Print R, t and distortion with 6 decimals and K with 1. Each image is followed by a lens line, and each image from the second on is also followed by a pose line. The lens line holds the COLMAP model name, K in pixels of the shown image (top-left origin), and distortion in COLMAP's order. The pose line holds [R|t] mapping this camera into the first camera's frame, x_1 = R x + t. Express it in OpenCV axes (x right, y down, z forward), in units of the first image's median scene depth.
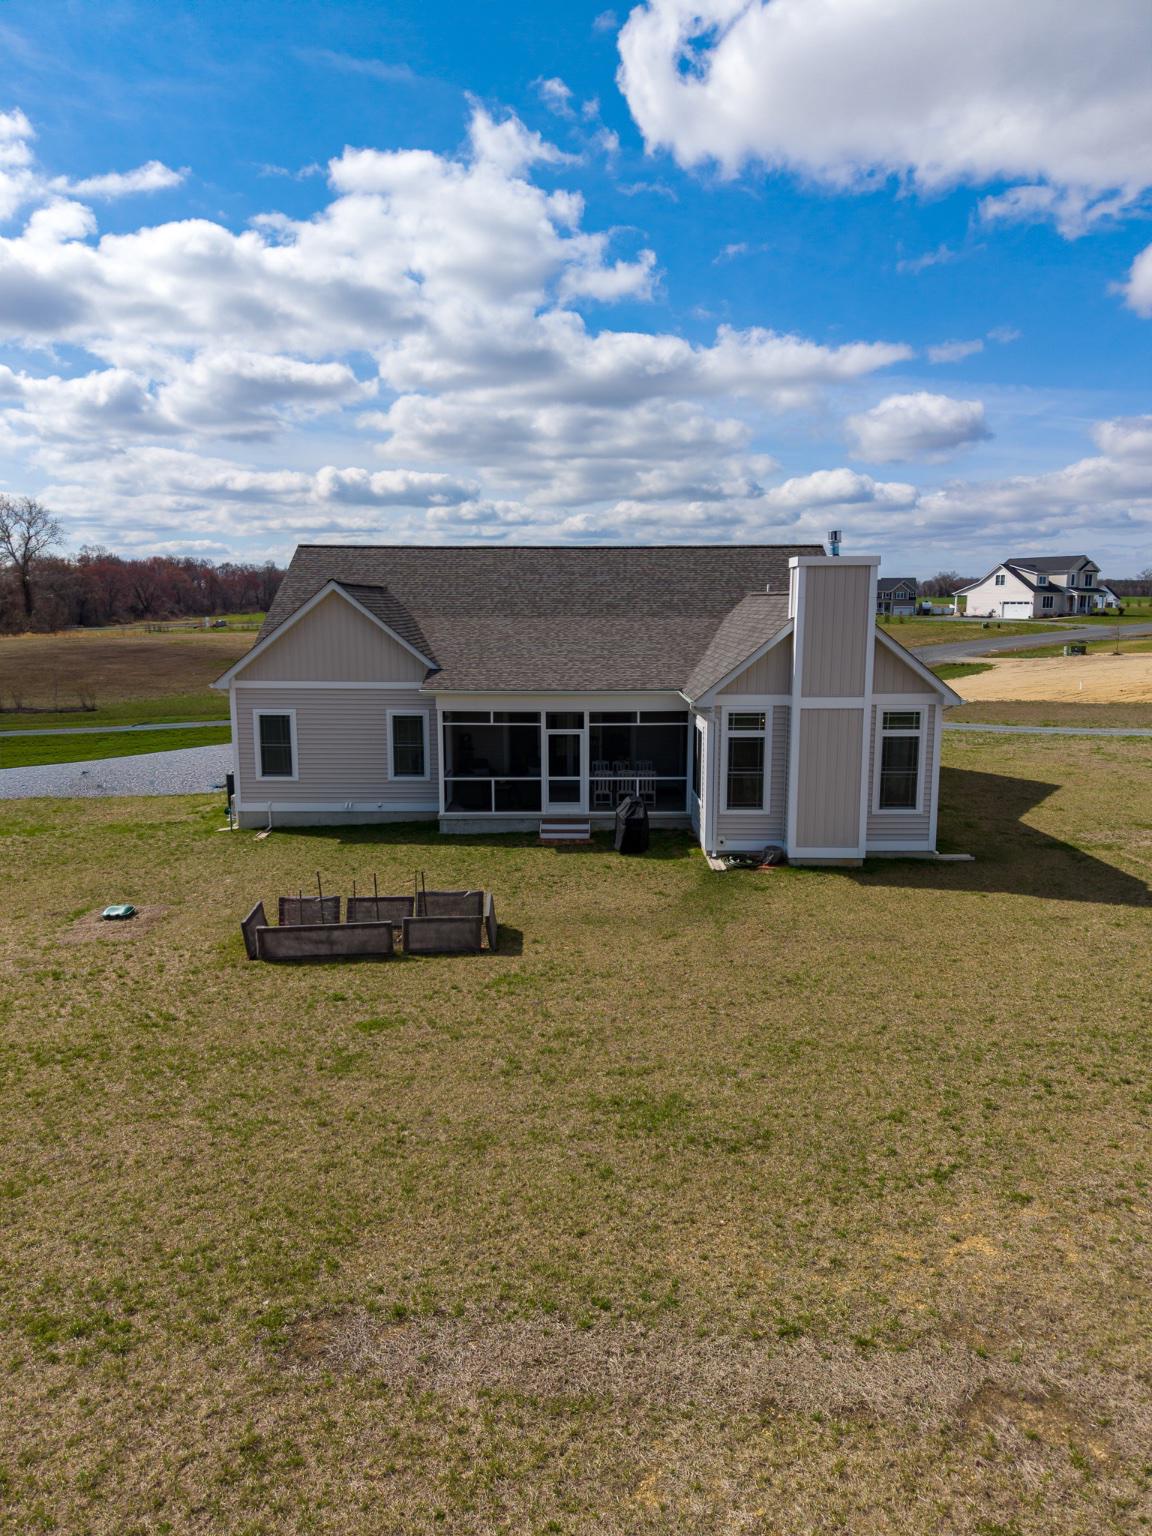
lens RADIAL K [[1067.6, 0, 576.0], [0, 1067.6, 768.0], [0, 0, 1]] dist [0.043873, -0.000344]
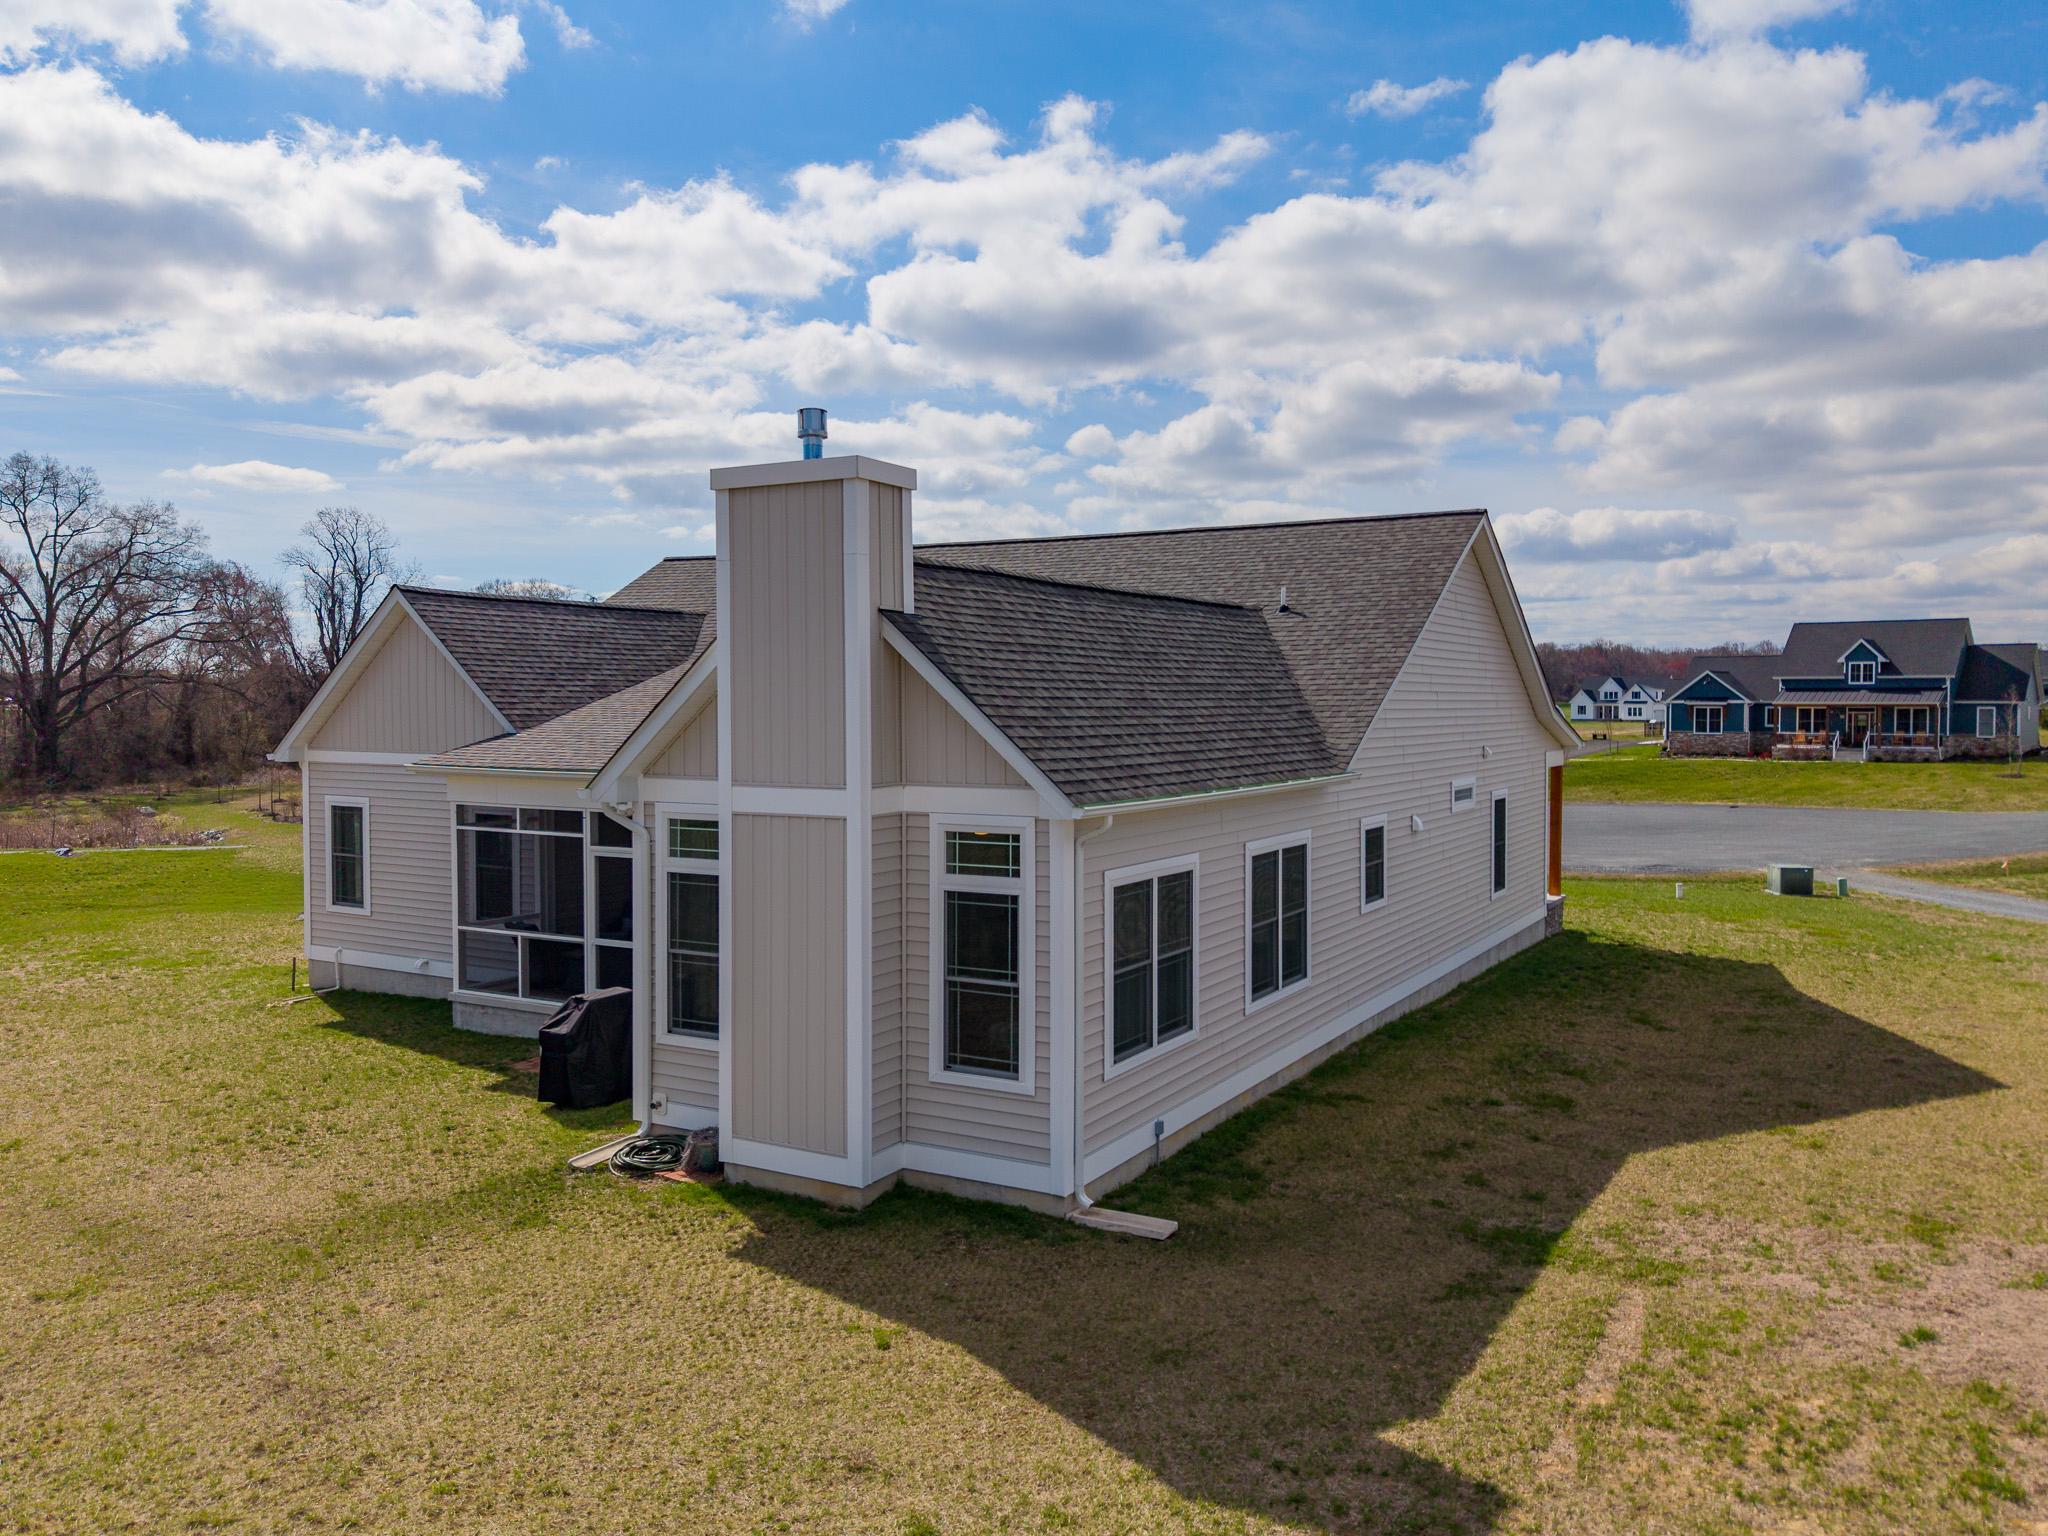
lens RADIAL K [[1559.5, 0, 1024.0], [0, 1559.5, 768.0], [0, 0, 1]] dist [0.069824, -0.112475]
pose [[0.870549, 0.024869, -0.491453, 0.529840], [-0.079738, 0.992652, -0.091015, -0.021074], [0.485579, 0.118421, 0.866135, 0.433765]]
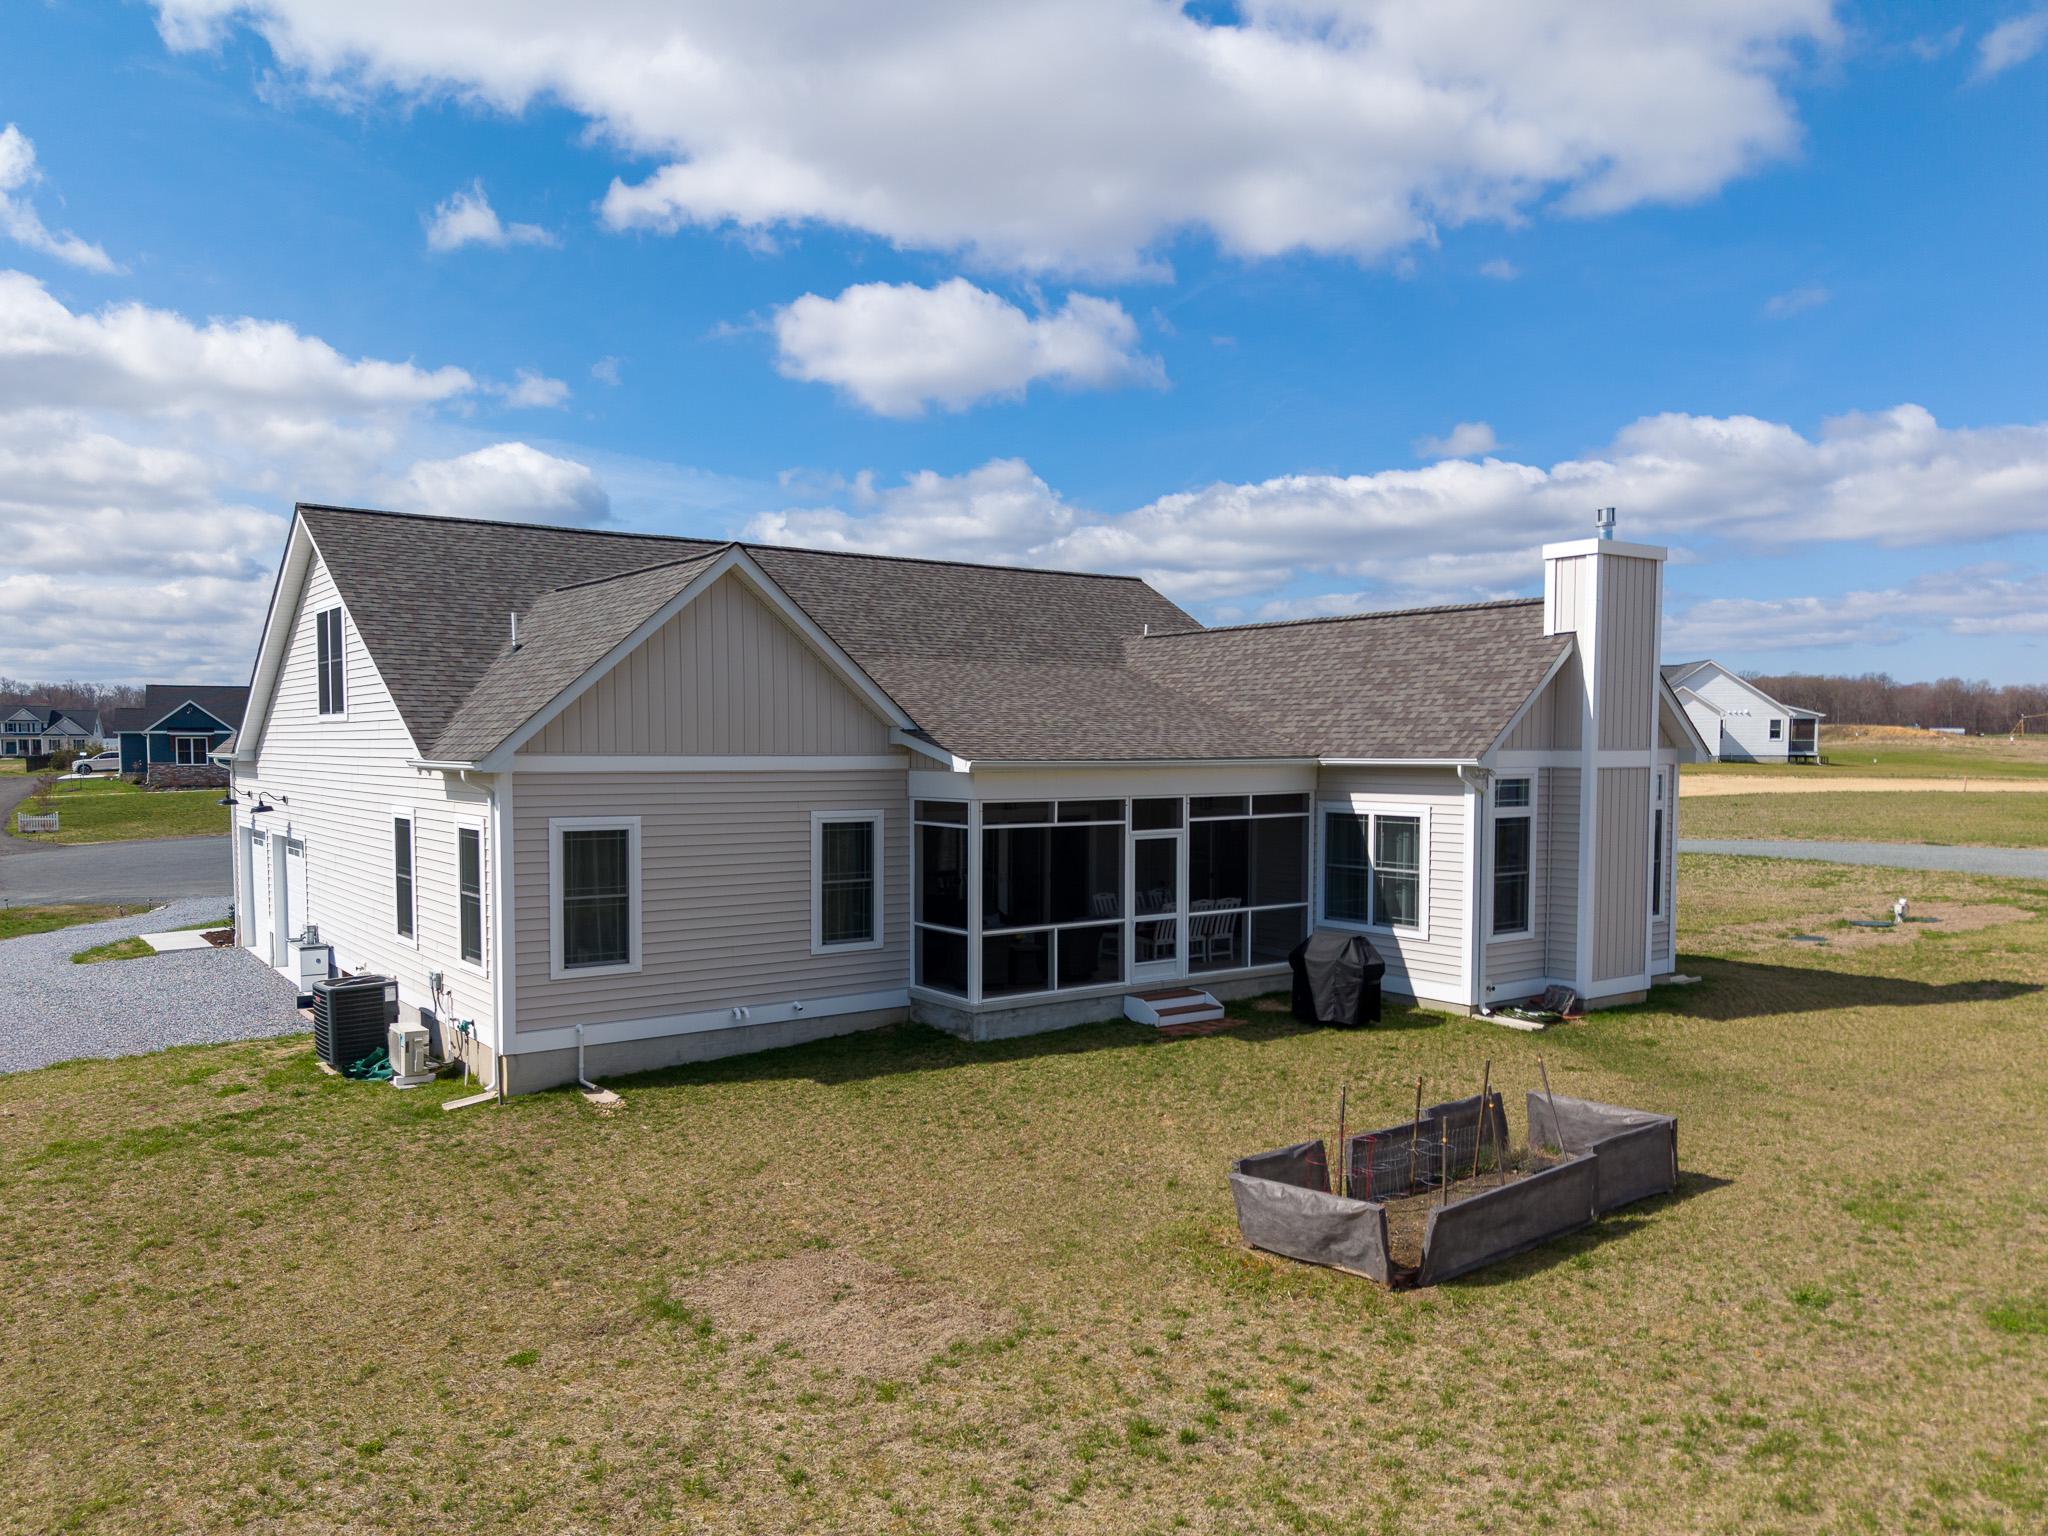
lens RADIAL K [[1559.5, 0, 1024.0], [0, 1559.5, 768.0], [0, 0, 1]] dist [0.069824, -0.112475]
pose [[0.802722, -0.010696, 0.596257, -0.560639], [0.093067, 0.989836, -0.107537, 0.014037], [-0.589046, 0.141814, 0.795558, 0.375233]]
